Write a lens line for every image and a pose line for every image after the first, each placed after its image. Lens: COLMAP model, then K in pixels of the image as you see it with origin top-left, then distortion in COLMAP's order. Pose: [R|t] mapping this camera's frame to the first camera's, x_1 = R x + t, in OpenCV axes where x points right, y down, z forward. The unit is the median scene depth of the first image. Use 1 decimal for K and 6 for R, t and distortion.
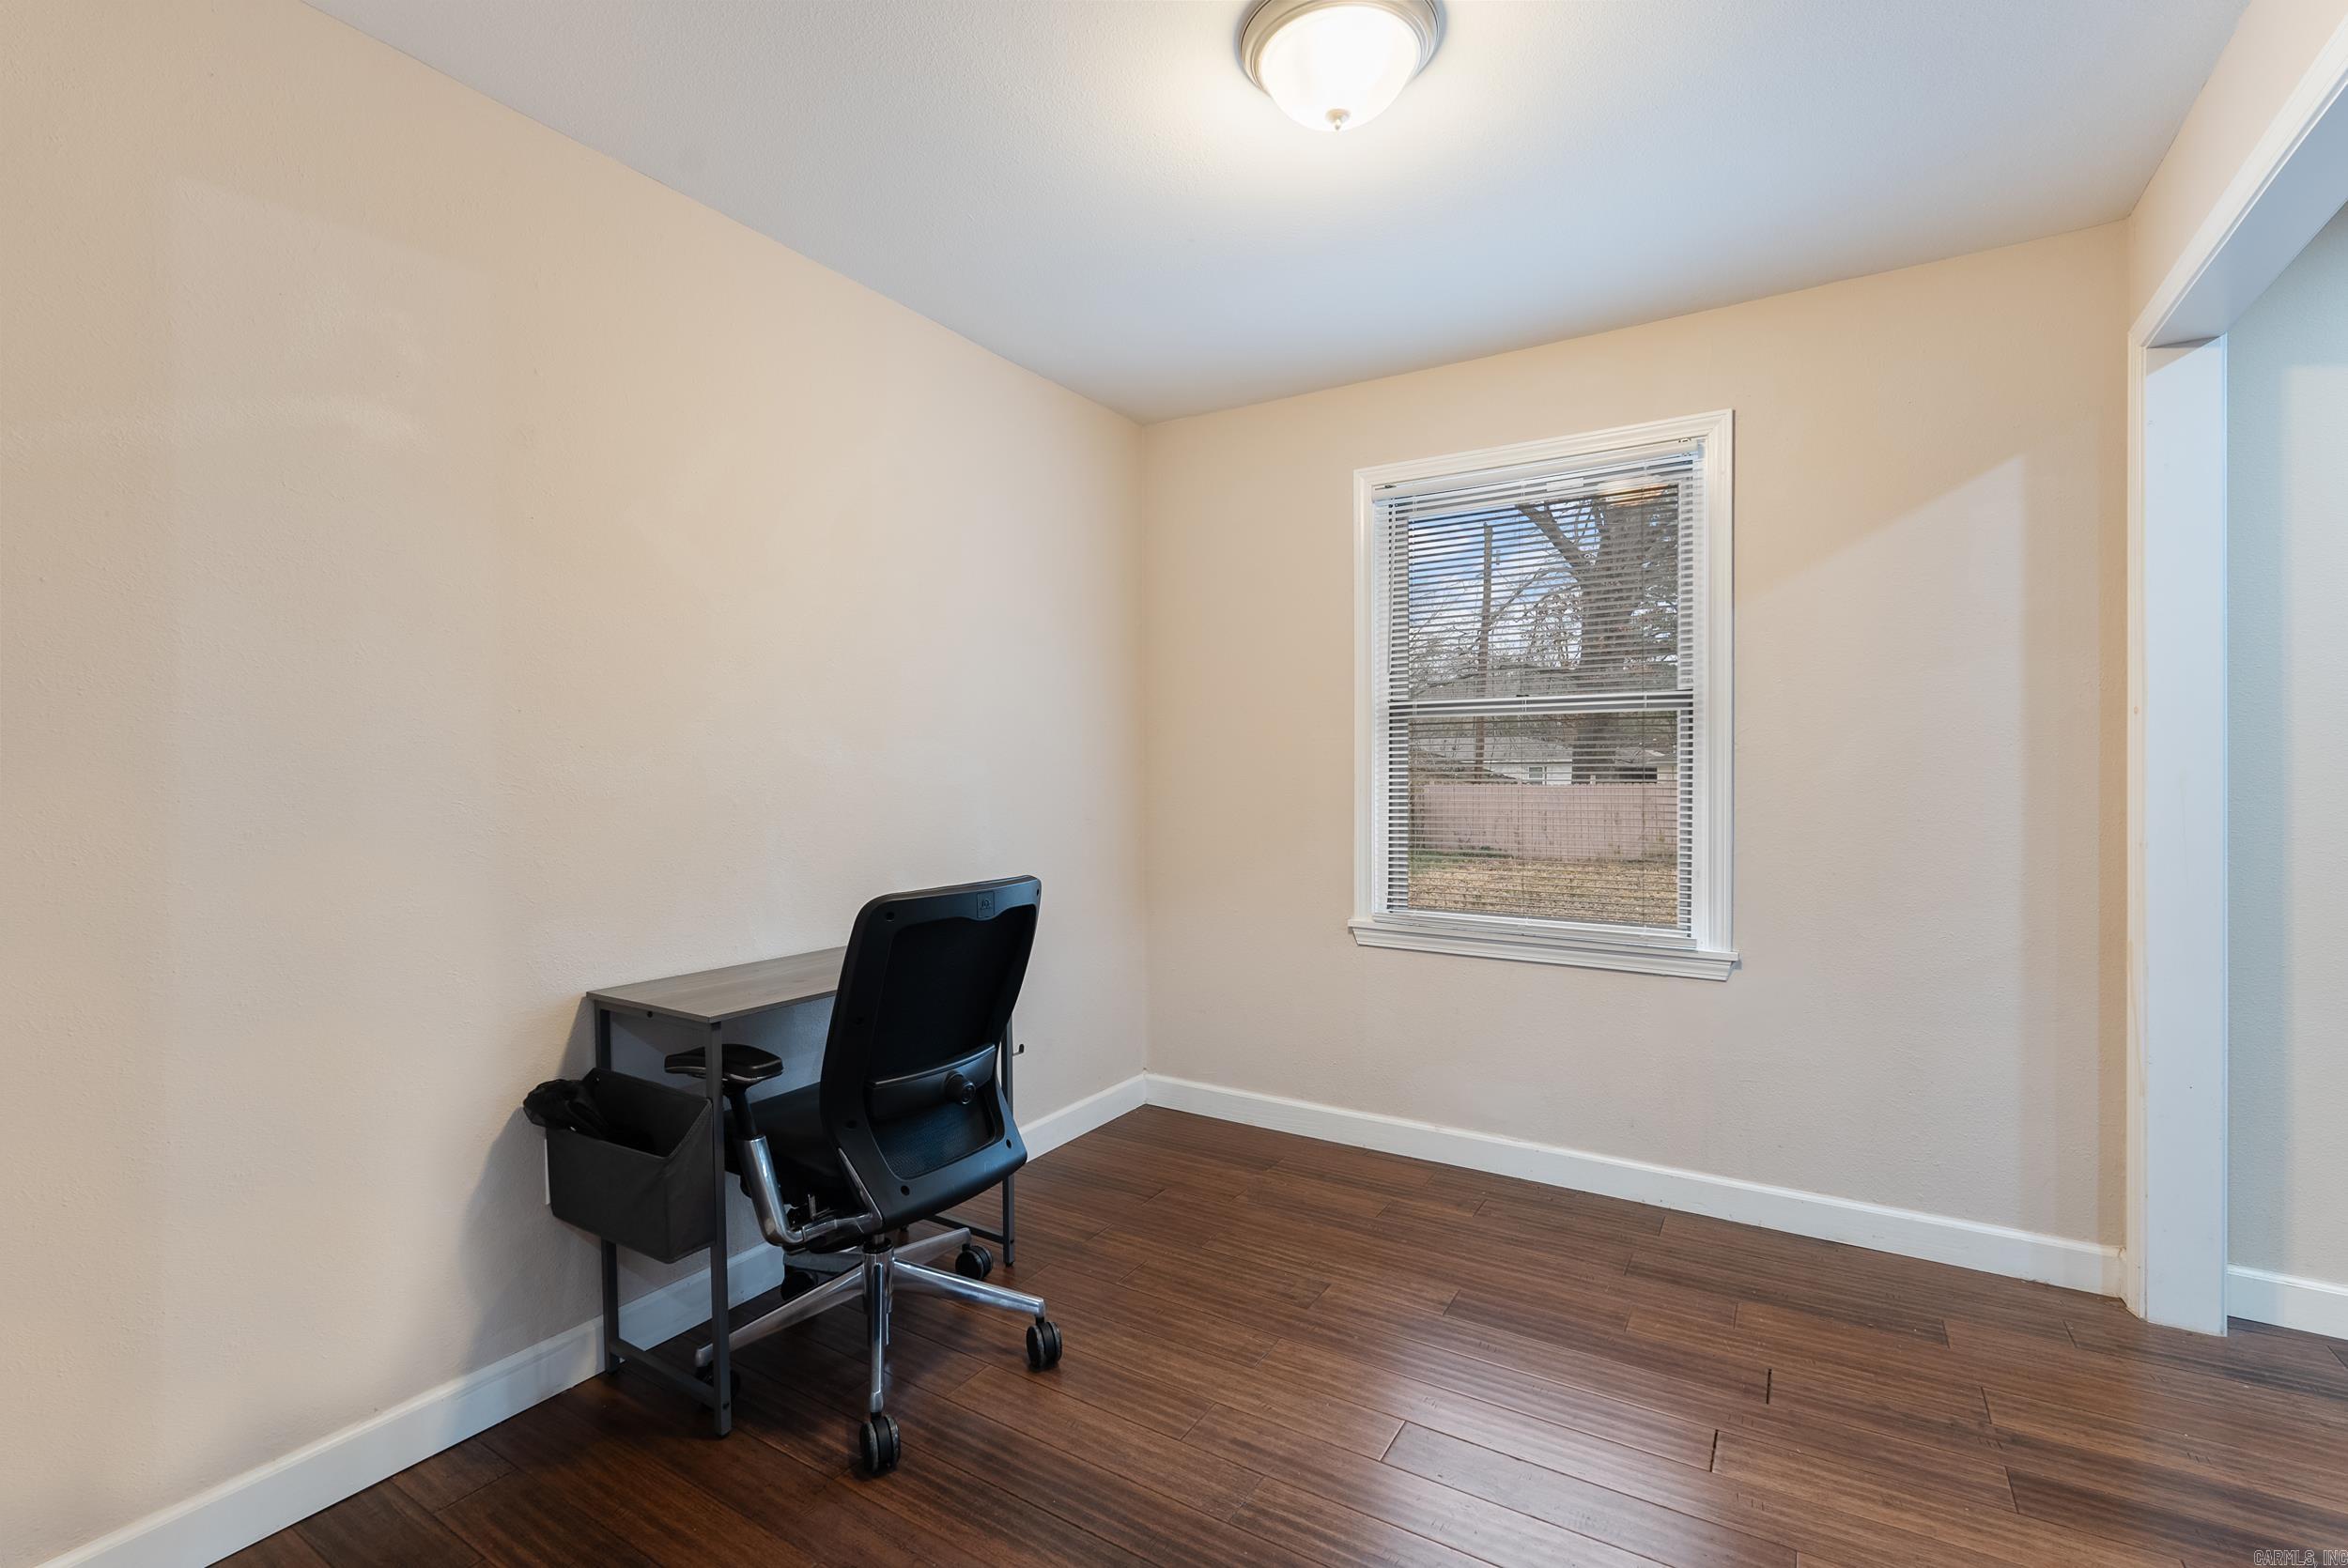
lens RADIAL K [[1032.4, 0, 1175.0], [0, 1032.4, 790.1], [0, 0, 1]] dist [-0.007329, 0.001119]
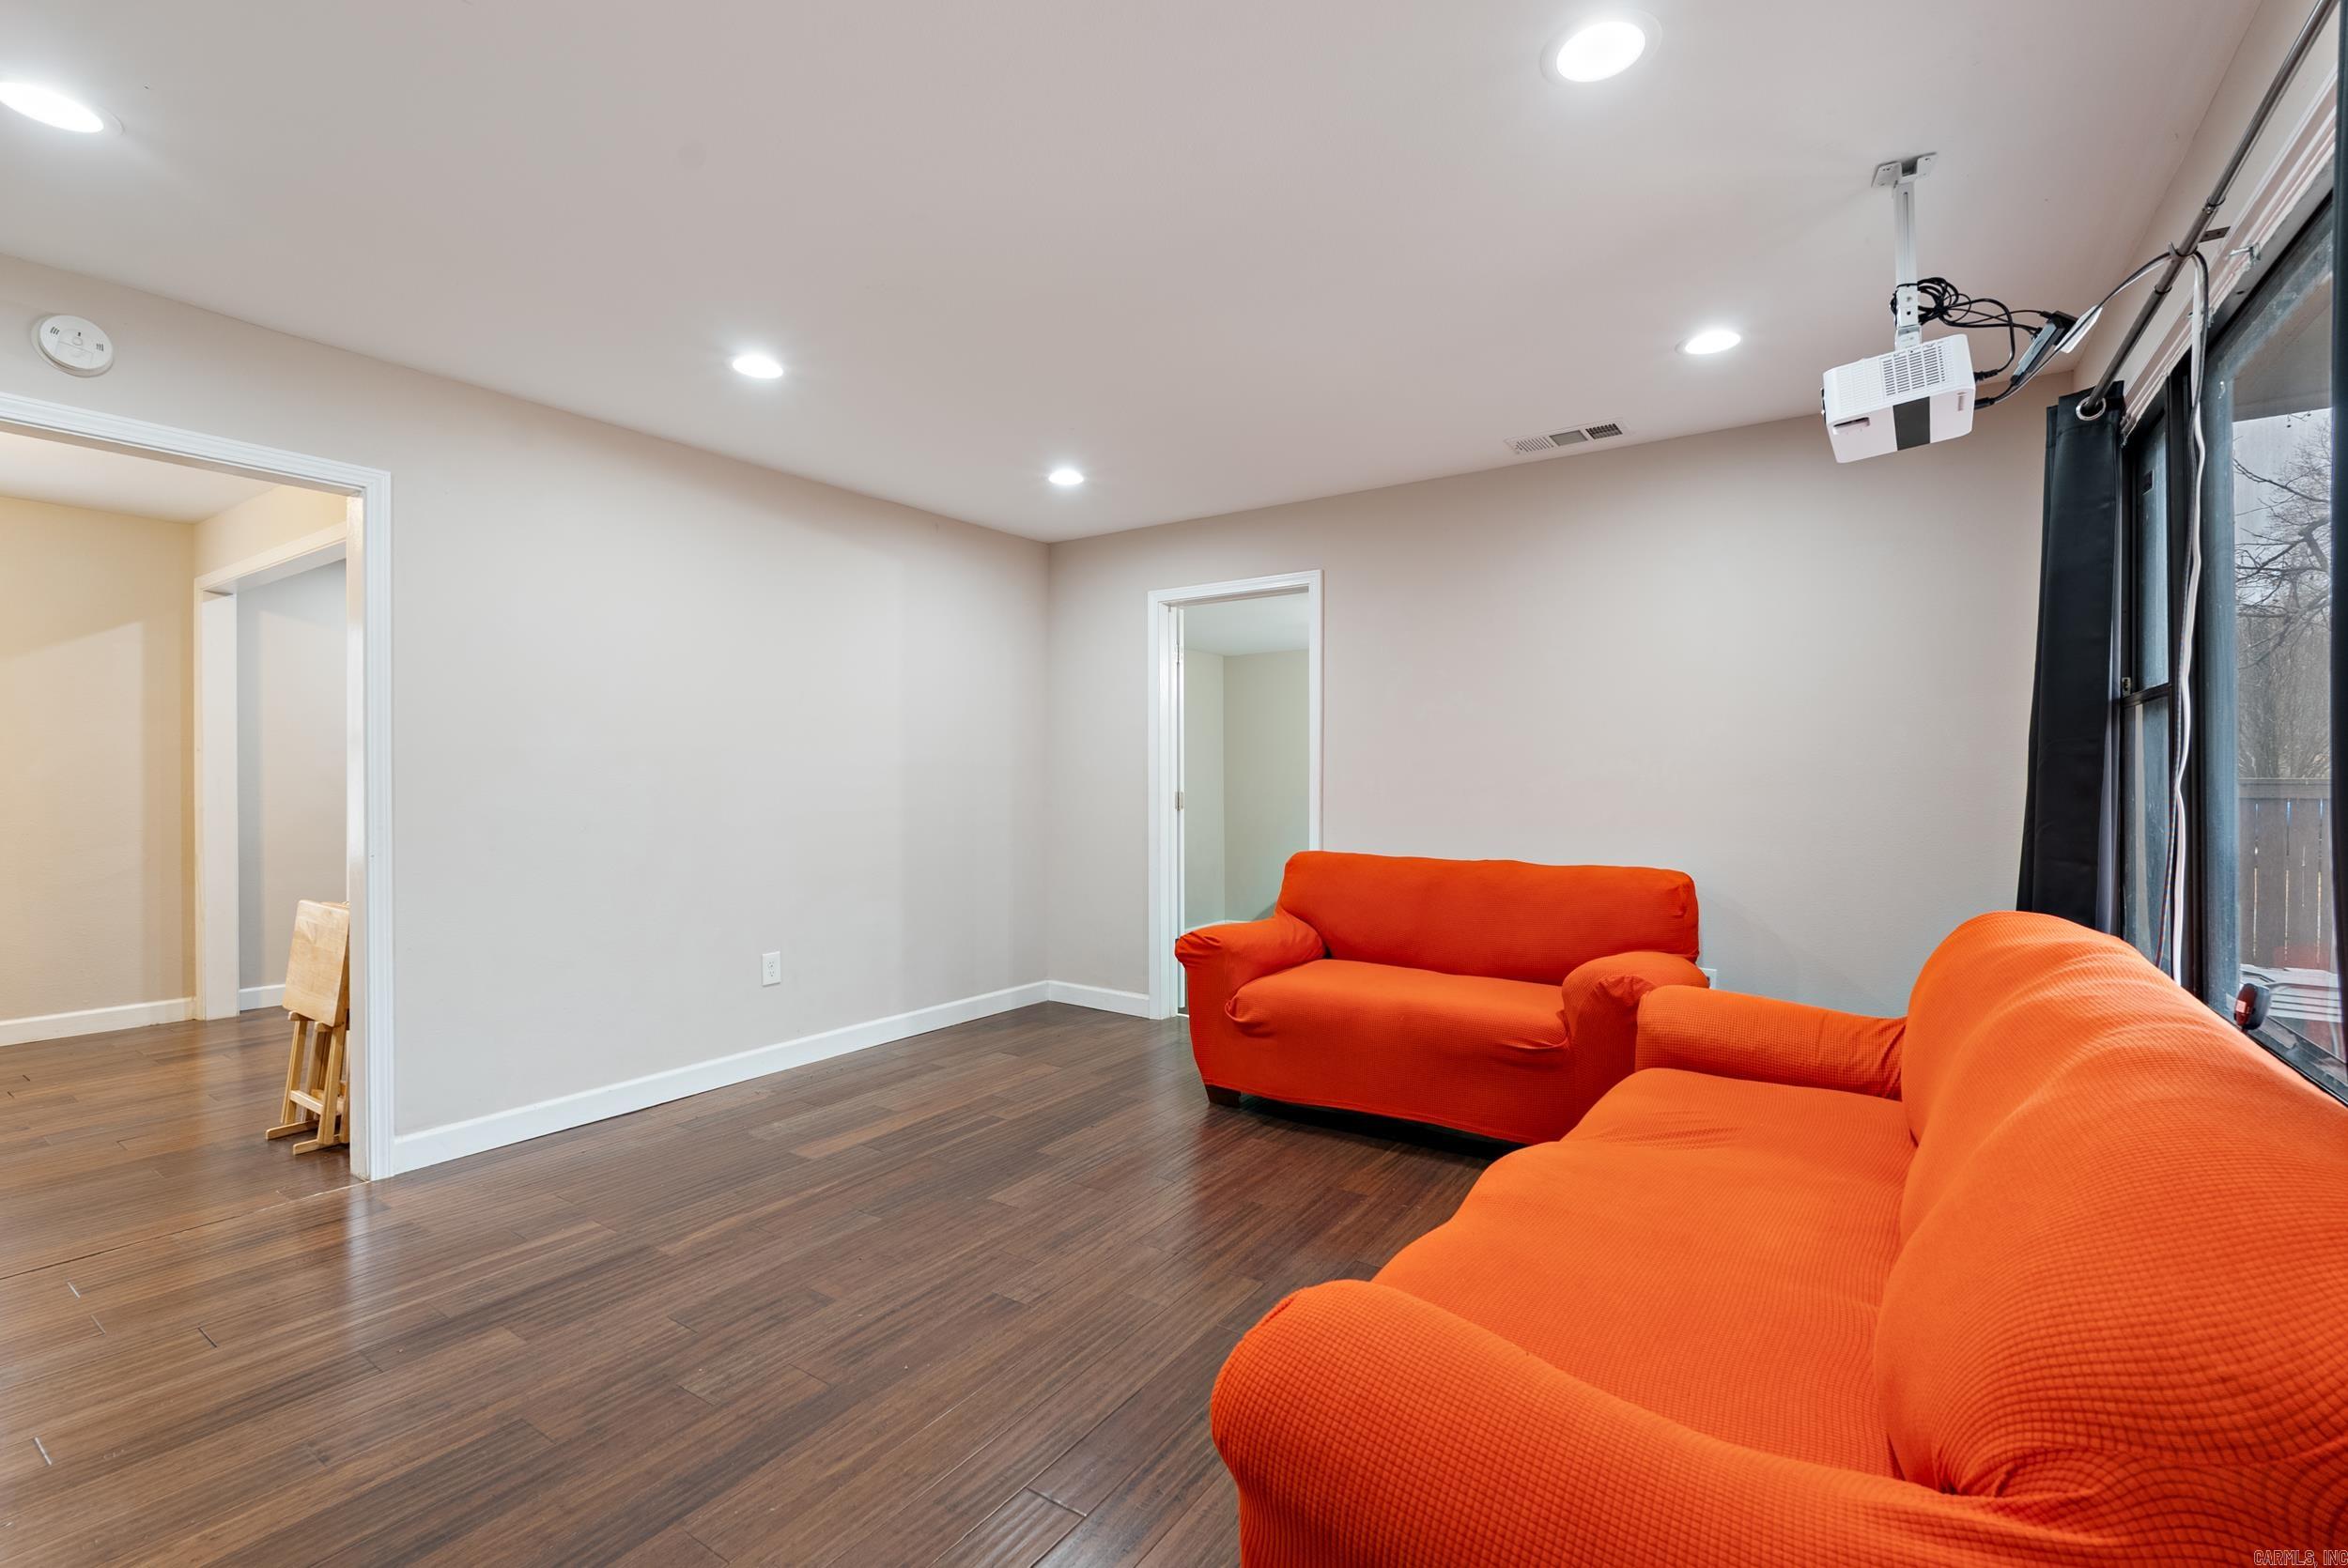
lens RADIAL K [[1032.4, 0, 1178.6], [0, 1032.4, 781.2], [0, 0, 1]] dist [-0.007329, 0.001119]
pose [[0.040548, 0.004831, 0.999166, -1.194307], [0.011007, 0.999925, -0.005281, 0.023848], [-0.999117, 0.011212, 0.040492, -1.205749]]
